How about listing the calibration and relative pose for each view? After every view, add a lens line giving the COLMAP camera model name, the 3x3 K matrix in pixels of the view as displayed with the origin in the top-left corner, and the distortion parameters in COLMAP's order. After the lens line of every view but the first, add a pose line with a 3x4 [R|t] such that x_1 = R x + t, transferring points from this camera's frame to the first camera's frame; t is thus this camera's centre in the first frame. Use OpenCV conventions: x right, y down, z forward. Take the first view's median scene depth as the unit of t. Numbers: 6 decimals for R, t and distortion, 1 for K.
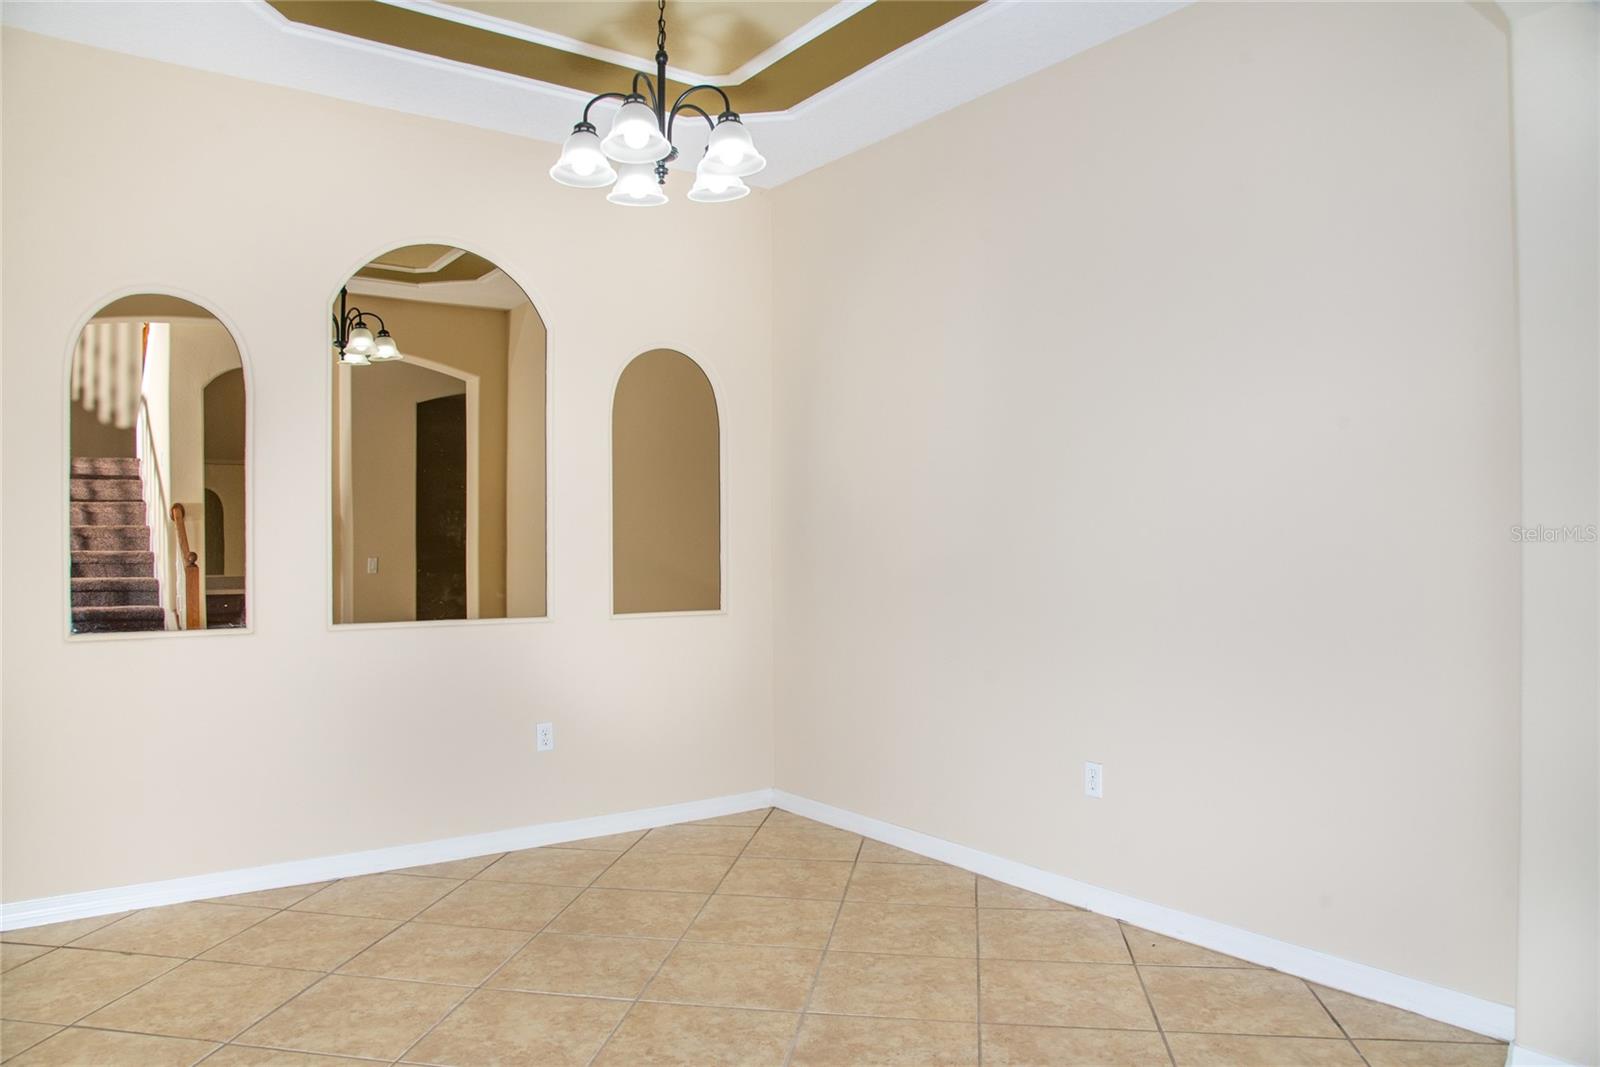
lens RADIAL K [[1120.5, 0, 800.0], [0, 1120.5, 533.5], [0, 0, 1]] dist [-0.064659, -0.000234]
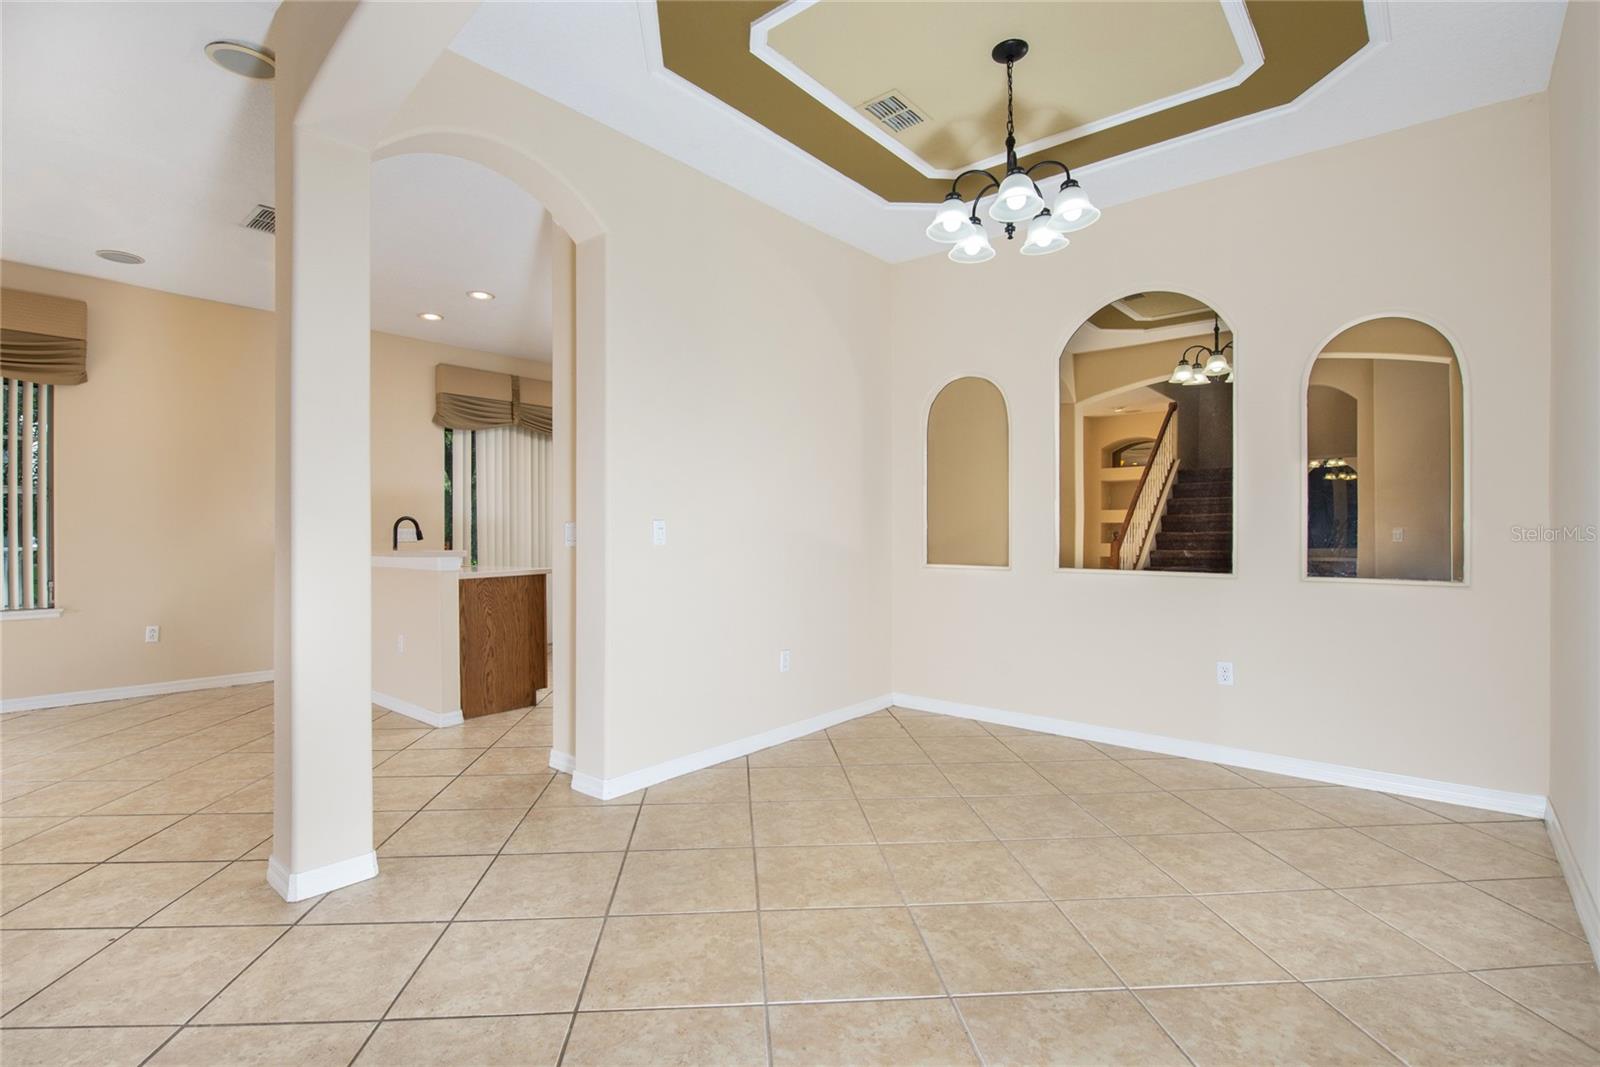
lens RADIAL K [[761.2, 0, 800.0], [0, 761.2, 533.5], [0, 0, 1]] dist [-0.003152, -0.001576]
pose [[0.208034, -0.006649, -0.978099, 0.514233], [0.007601, 0.999958, -0.005181, 0.031881], [0.978092, -0.006357, 0.208075, 0.399723]]
